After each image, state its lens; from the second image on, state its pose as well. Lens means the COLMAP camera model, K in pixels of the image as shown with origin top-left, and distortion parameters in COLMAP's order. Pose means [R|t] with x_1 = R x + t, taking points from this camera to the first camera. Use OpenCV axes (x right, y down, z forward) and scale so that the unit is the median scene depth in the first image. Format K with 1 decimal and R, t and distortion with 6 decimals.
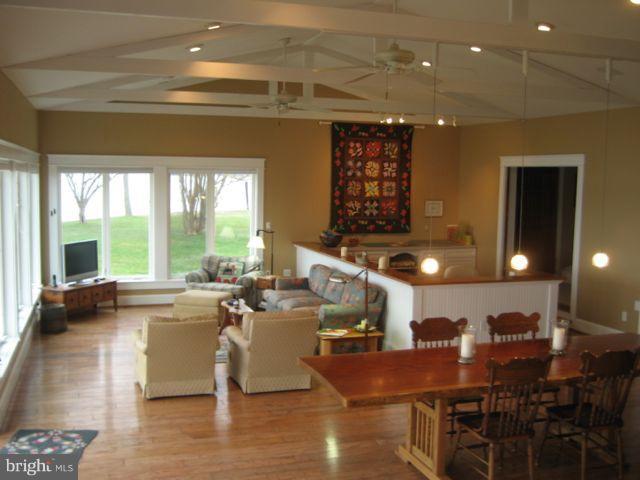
lens RADIAL K [[689.5, 0, 320.0], [0, 689.5, 240.0], [0, 0, 1]] dist [-0.114640, 0.039283]
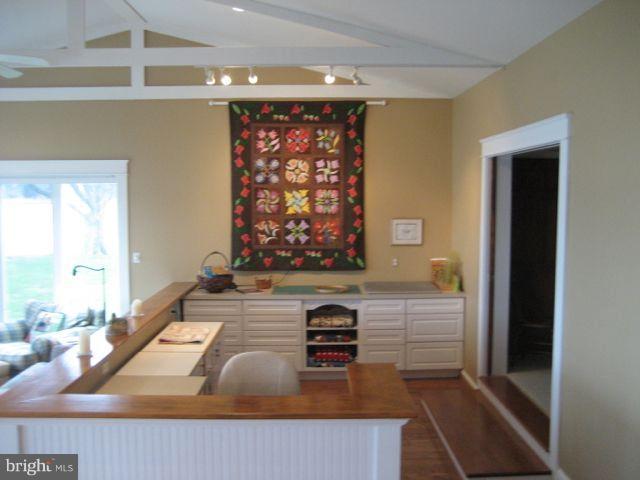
lens RADIAL K [[689.5, 0, 320.0], [0, 689.5, 240.0], [0, 0, 1]] dist [-0.114640, 0.039283]
pose [[0.954727, -0.001451, -0.297479, 0.291265], [-0.008888, 0.999403, -0.033401, -0.017392], [0.297349, 0.034533, 0.954144, 0.397713]]
